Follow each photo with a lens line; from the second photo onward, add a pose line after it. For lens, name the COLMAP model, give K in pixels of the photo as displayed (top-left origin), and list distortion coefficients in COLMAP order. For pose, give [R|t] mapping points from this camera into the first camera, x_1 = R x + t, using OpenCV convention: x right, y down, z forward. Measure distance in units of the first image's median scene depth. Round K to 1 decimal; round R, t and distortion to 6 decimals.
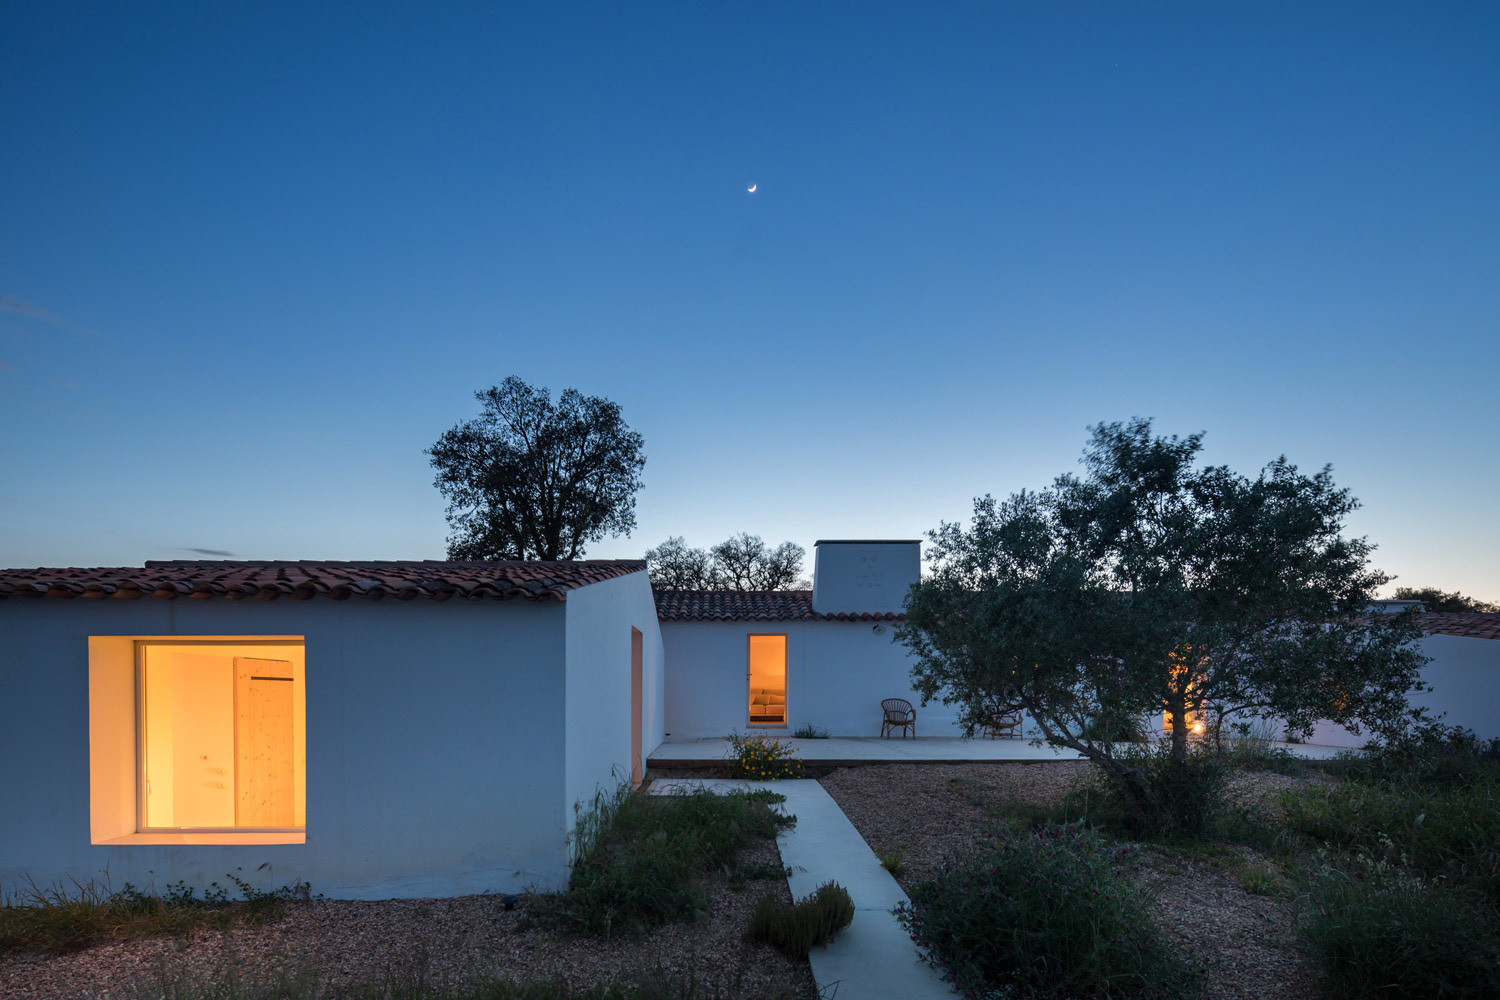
lens RADIAL K [[744.9, 0, 750.0], [0, 744.9, 500.0], [0, 0, 1]] dist [-0.002017, -0.000137]
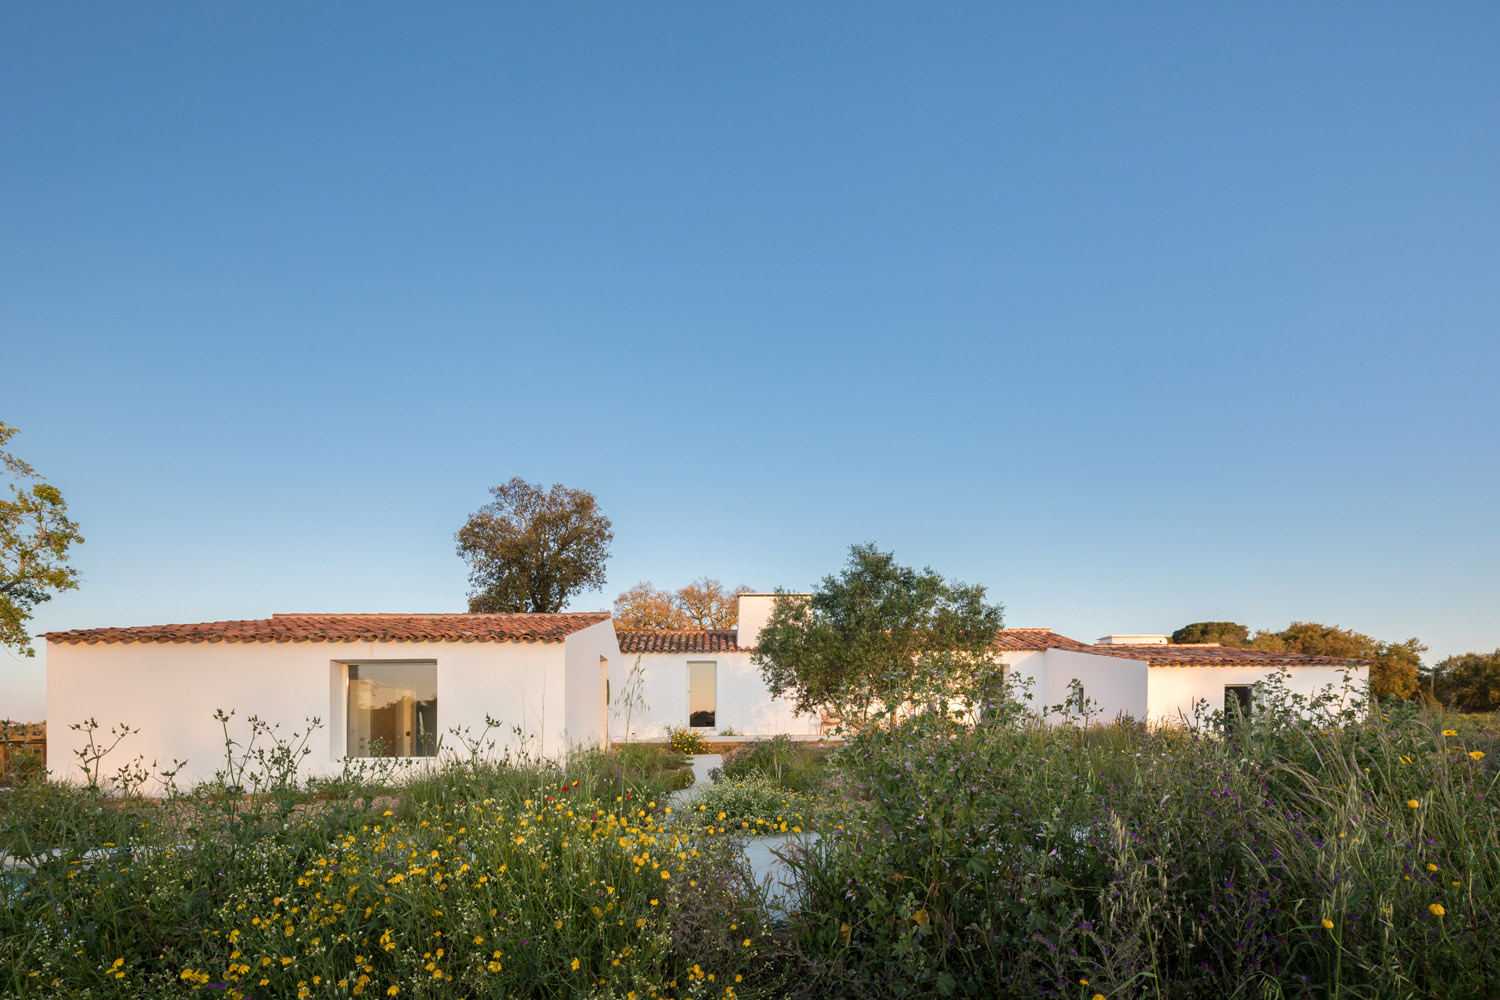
lens RADIAL K [[737.8, 0, 750.4], [0, 737.8, 530.3], [0, 0, 1]] dist [0.001095, 0.000047]
pose [[0.999554, -0.000403, 0.029854, 0.073024], [0.000599, 0.999978, -0.006570, -0.055030], [-0.029850, 0.006585, 0.999533, -0.369604]]
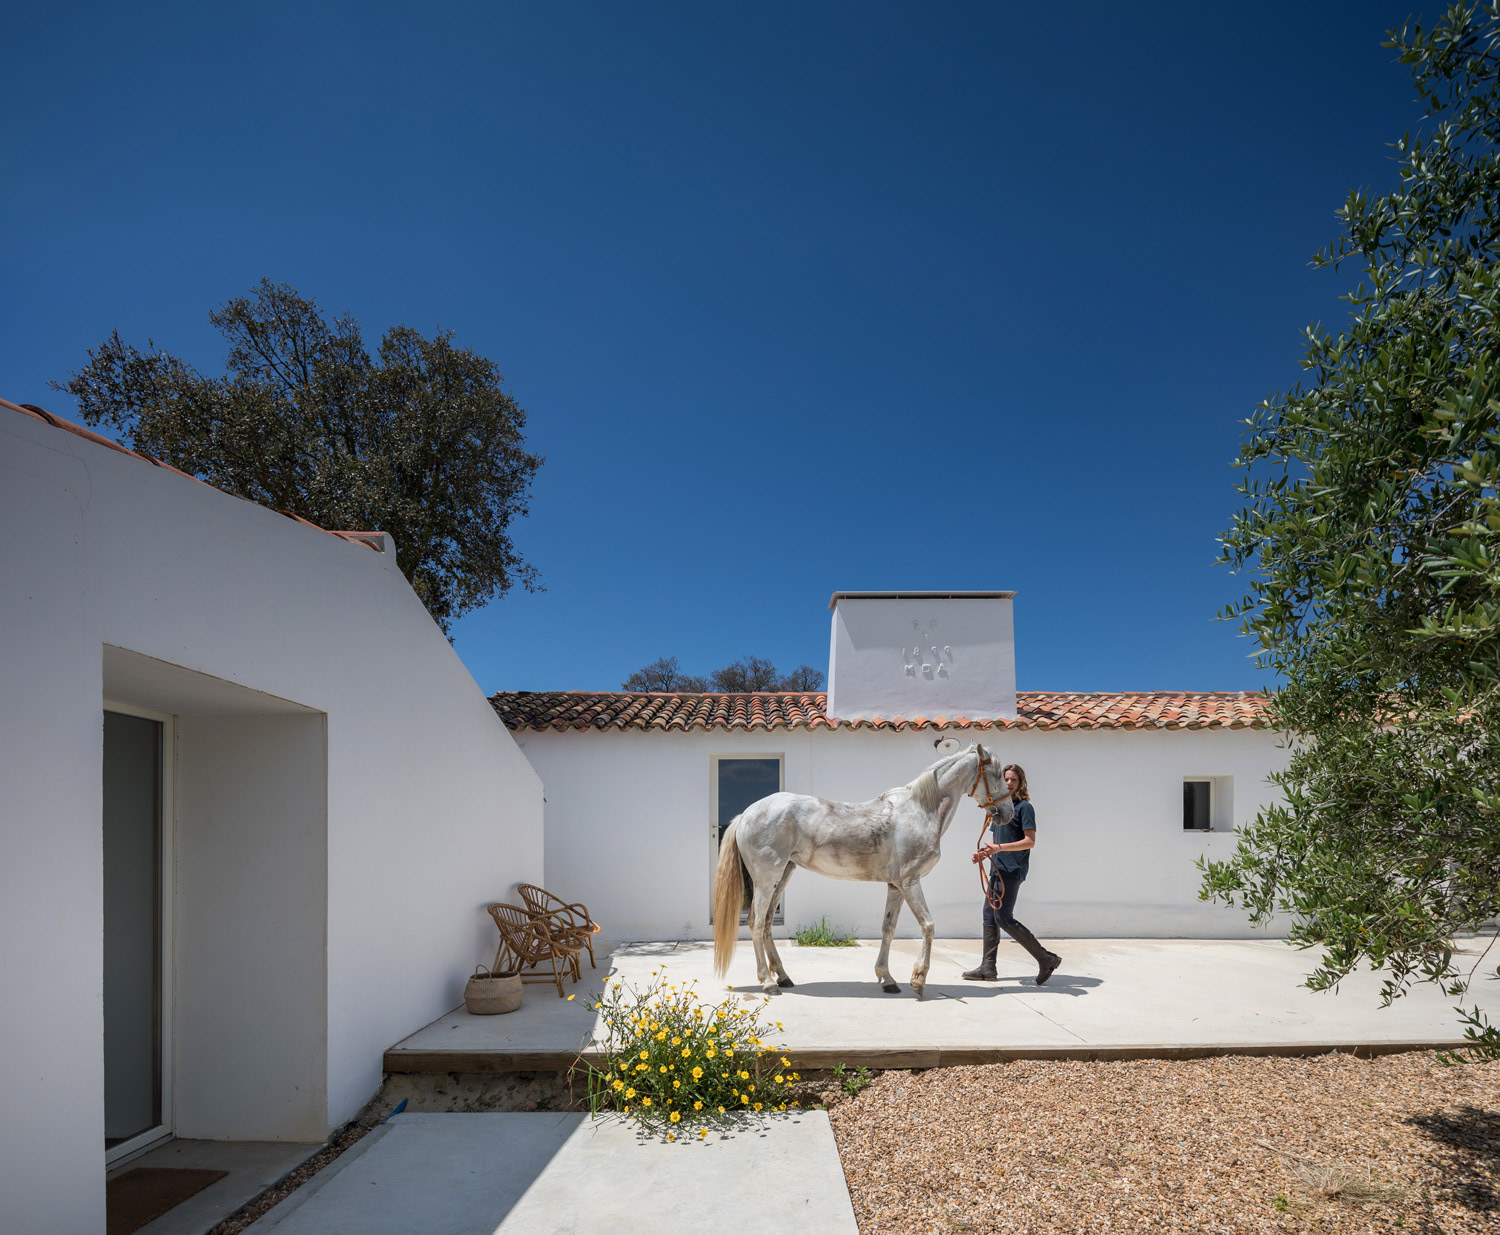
lens RADIAL K [[732.6, 0, 750.0], [0, 732.6, 617.5], [0, 0, 1]] dist [0.023612, 0.000073]
pose [[0.999438, -0.007631, -0.032628, 0.046193], [0.006055, 0.998822, -0.048136, 0.105386], [0.032957, 0.047912, 0.998308, 0.450142]]
